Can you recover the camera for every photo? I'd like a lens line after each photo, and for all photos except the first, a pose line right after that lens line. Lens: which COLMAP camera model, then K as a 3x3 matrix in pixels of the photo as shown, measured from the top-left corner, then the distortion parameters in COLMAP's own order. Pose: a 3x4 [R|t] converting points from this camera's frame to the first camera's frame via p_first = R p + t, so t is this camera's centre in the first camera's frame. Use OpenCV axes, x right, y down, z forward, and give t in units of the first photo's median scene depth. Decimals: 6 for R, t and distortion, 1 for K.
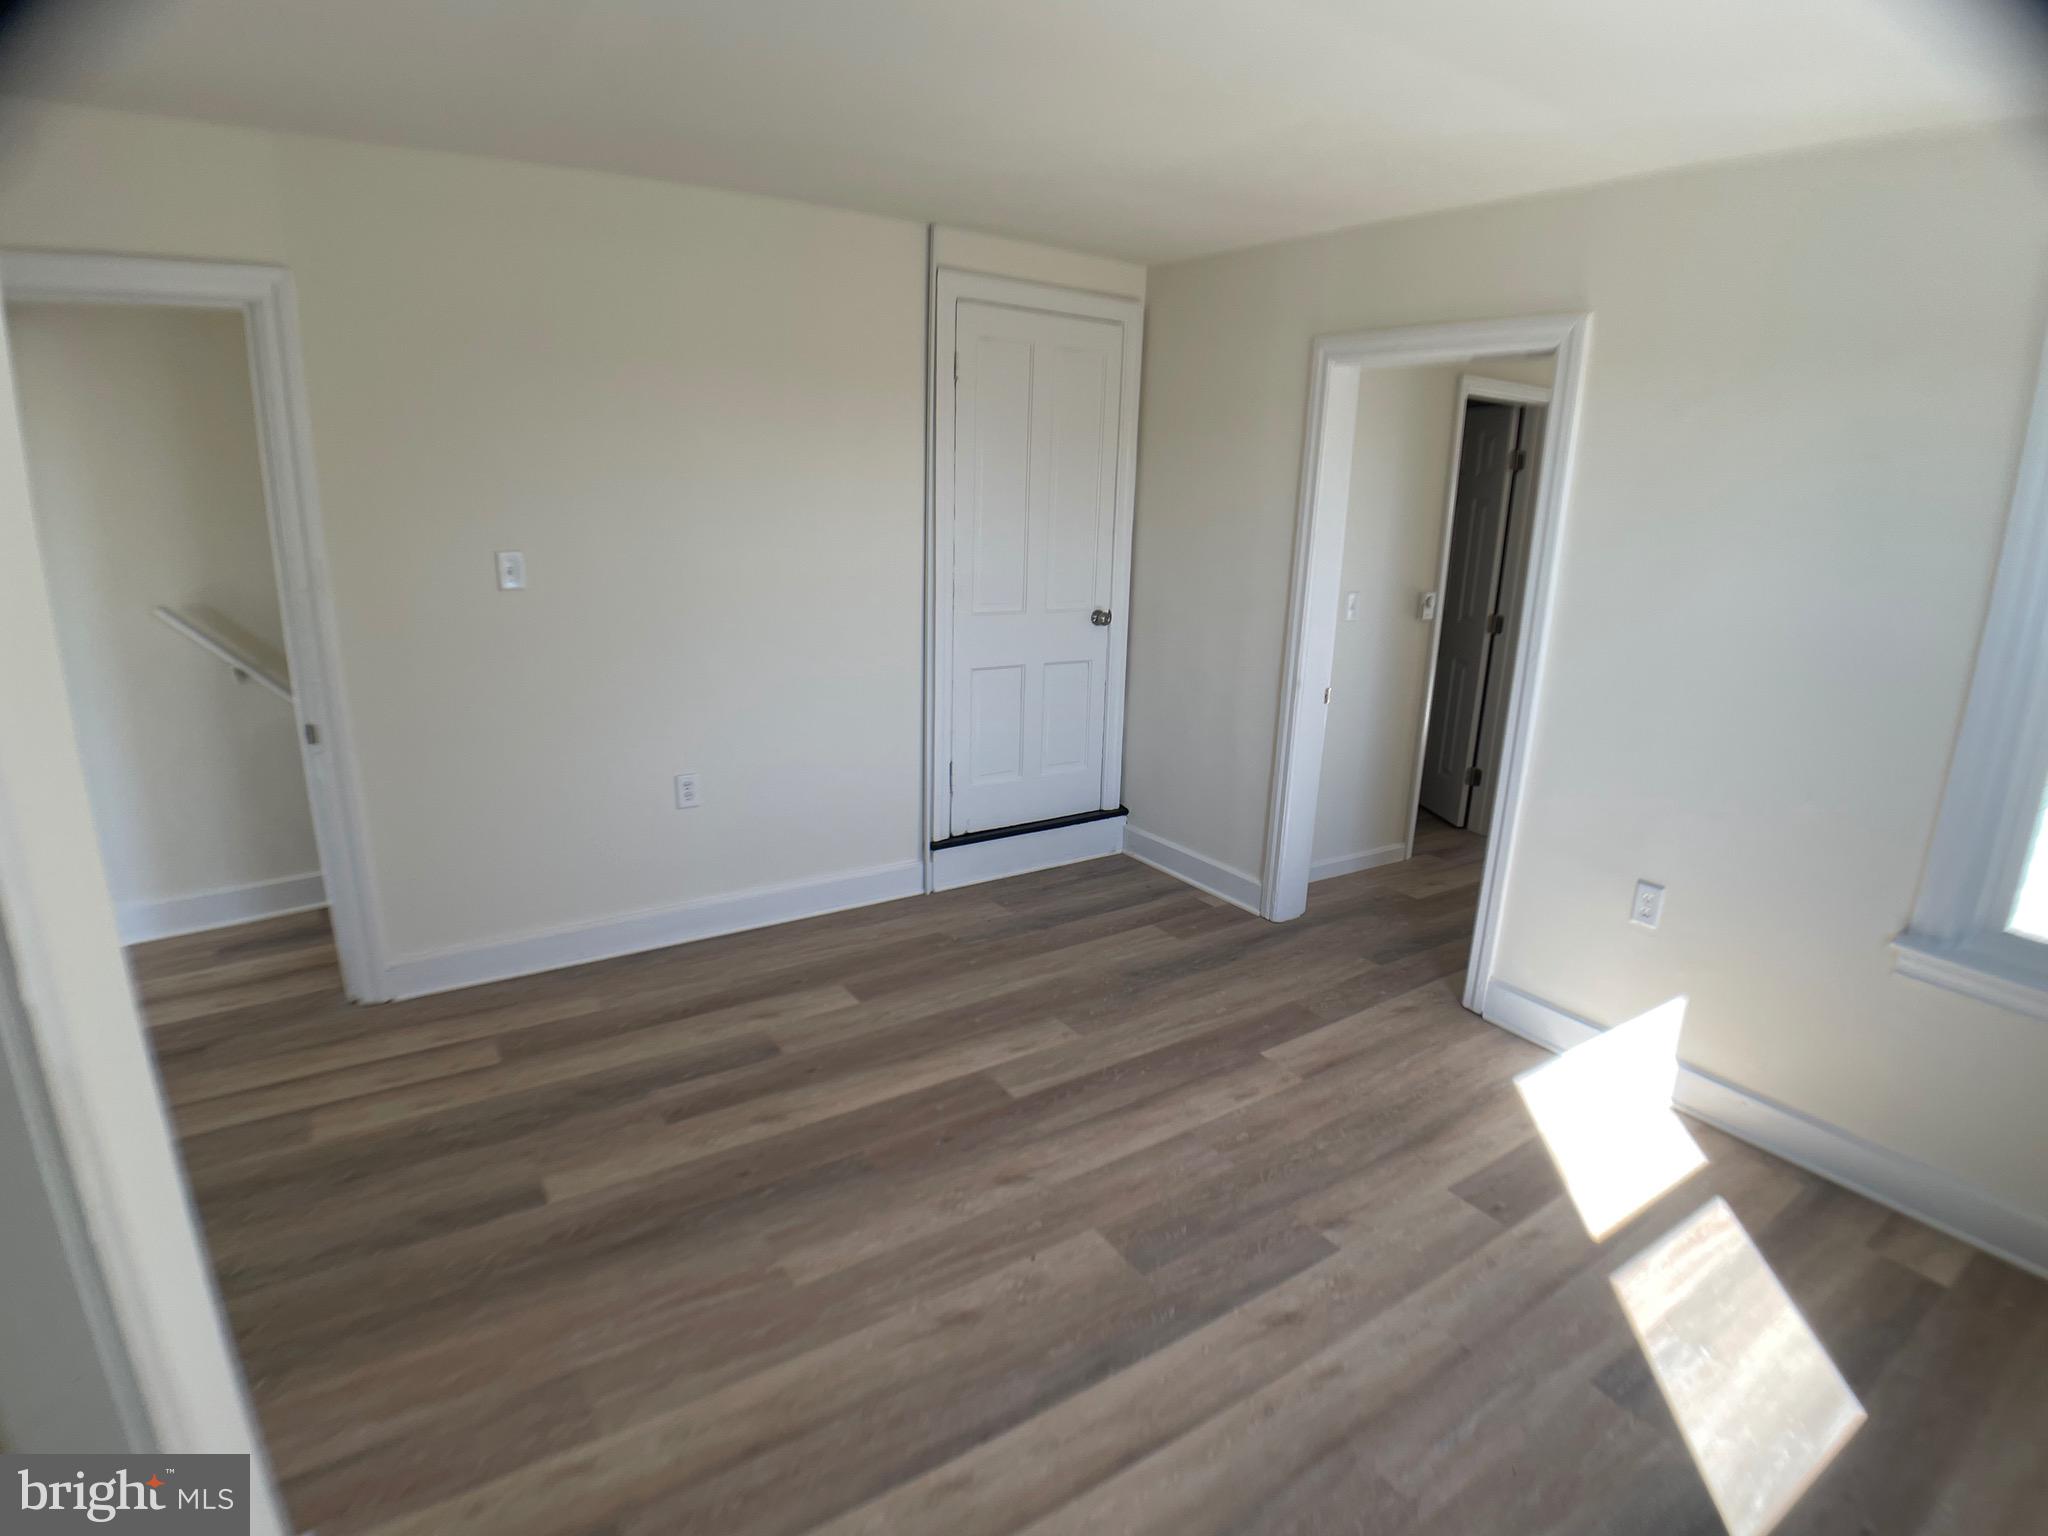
lens RADIAL K [[1071.8, 0, 1055.6], [0, 1071.8, 784.1], [0, 0, 1]] dist [-0.068698, 0.002635]
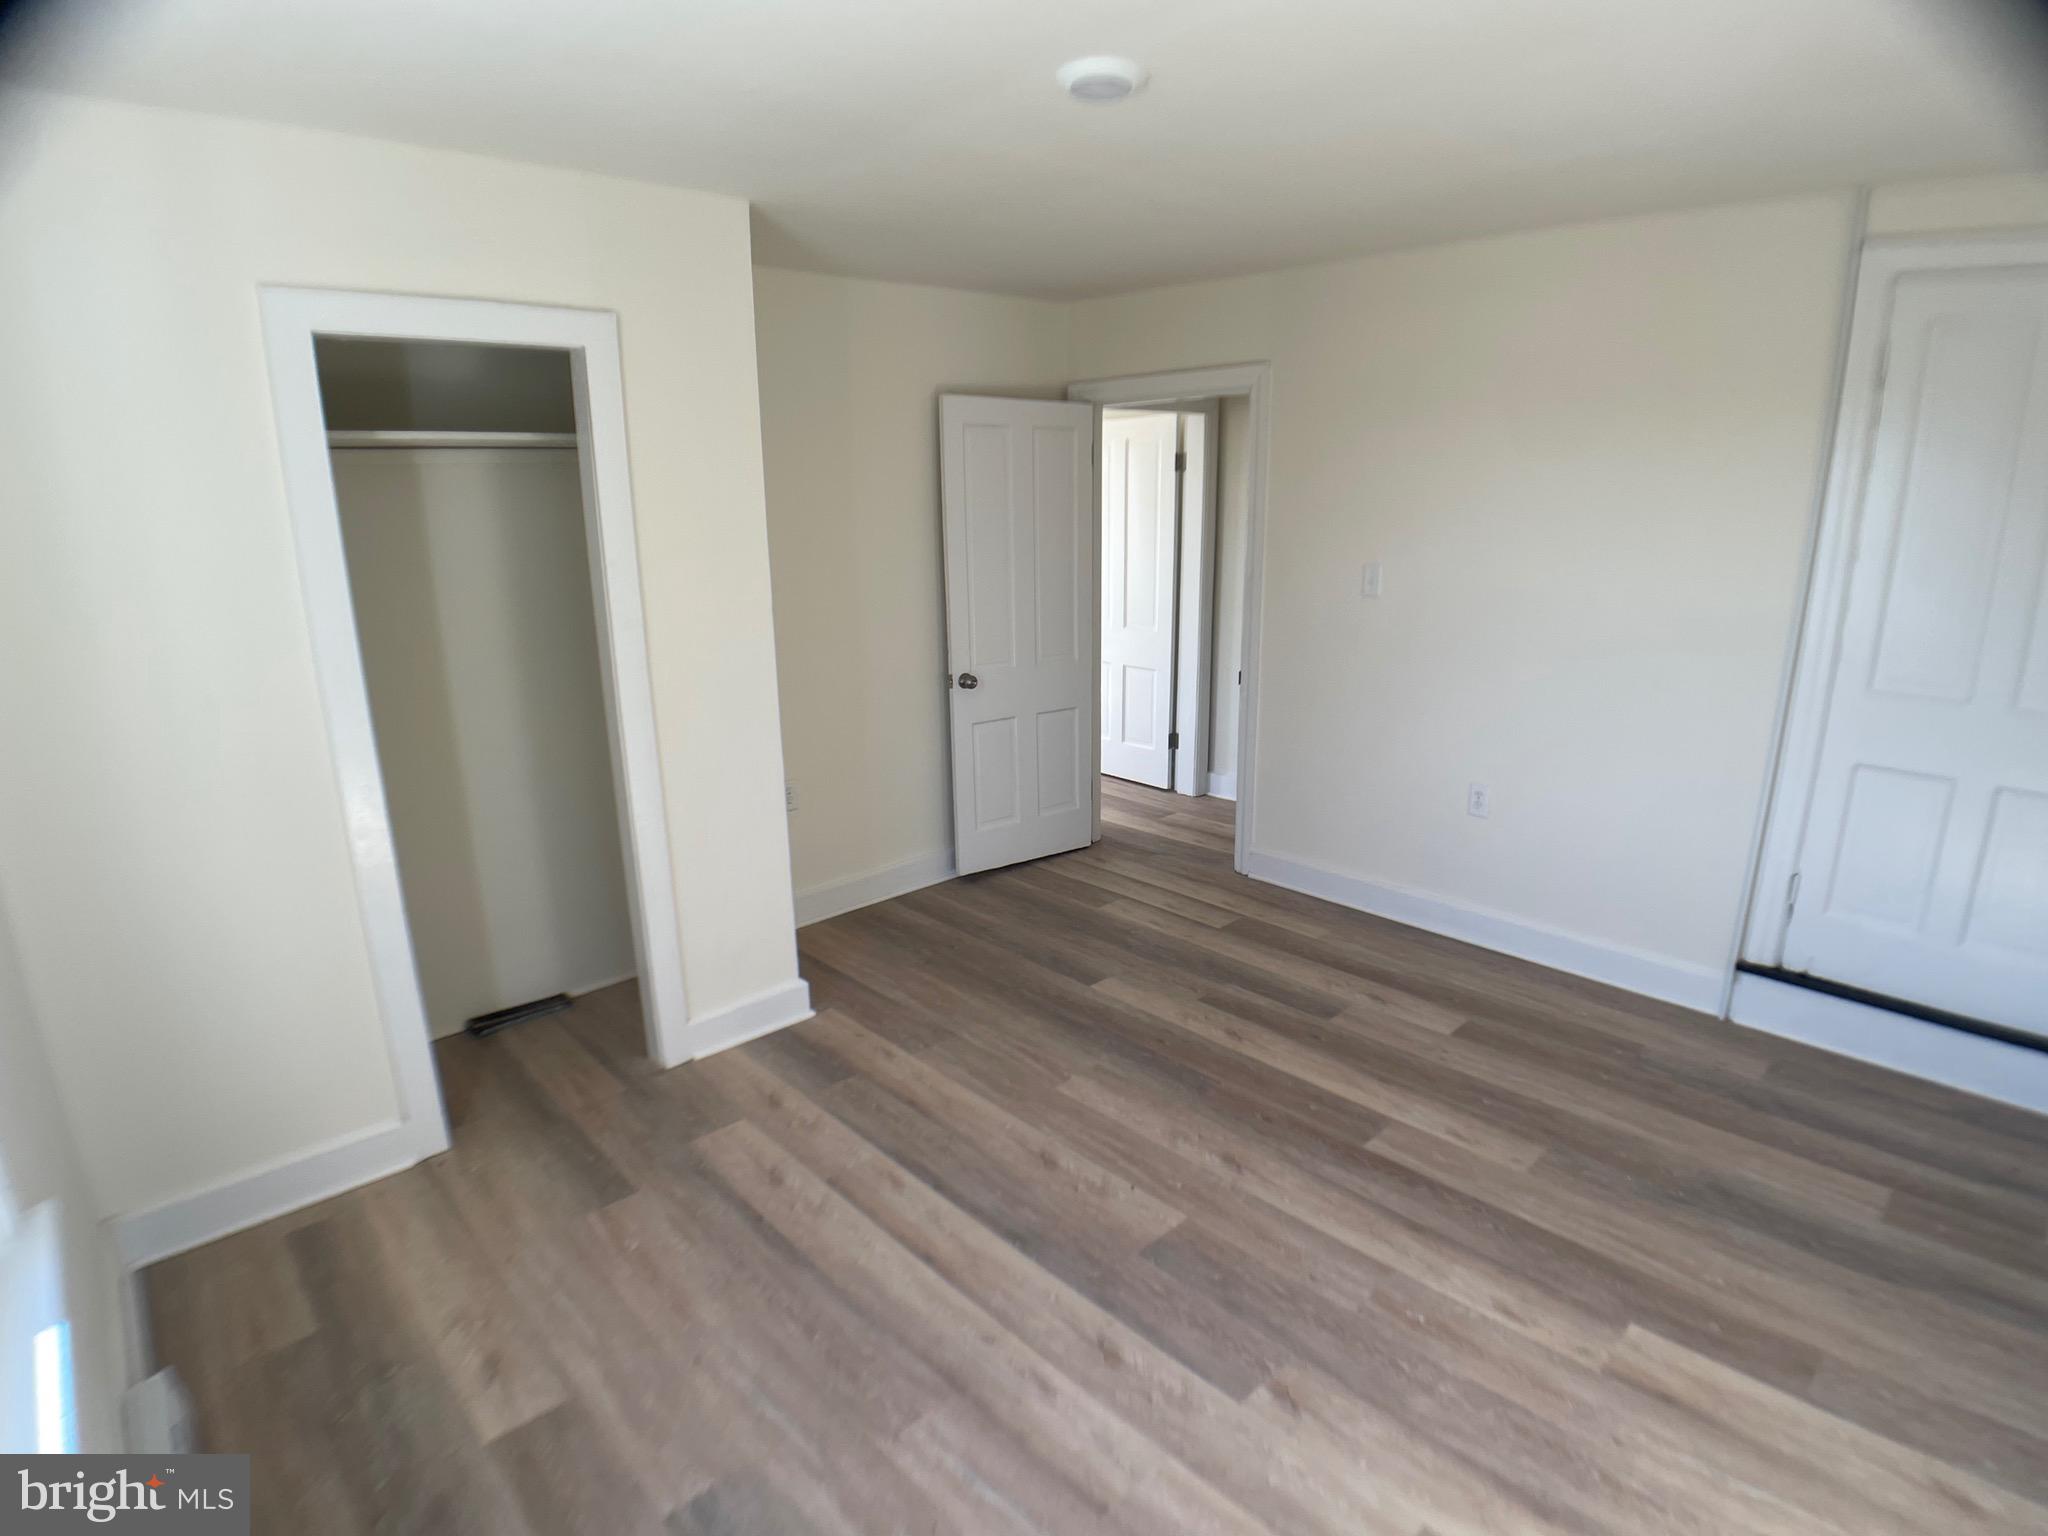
lens RADIAL K [[1071.8, 0, 1055.6], [0, 1071.8, 784.1], [0, 0, 1]] dist [-0.068698, 0.002635]
pose [[0.171530, 0.228779, -0.958247, 0.756706], [-0.261781, 0.948281, 0.179539, -0.112744], [0.949762, 0.220055, 0.222549, 0.458088]]
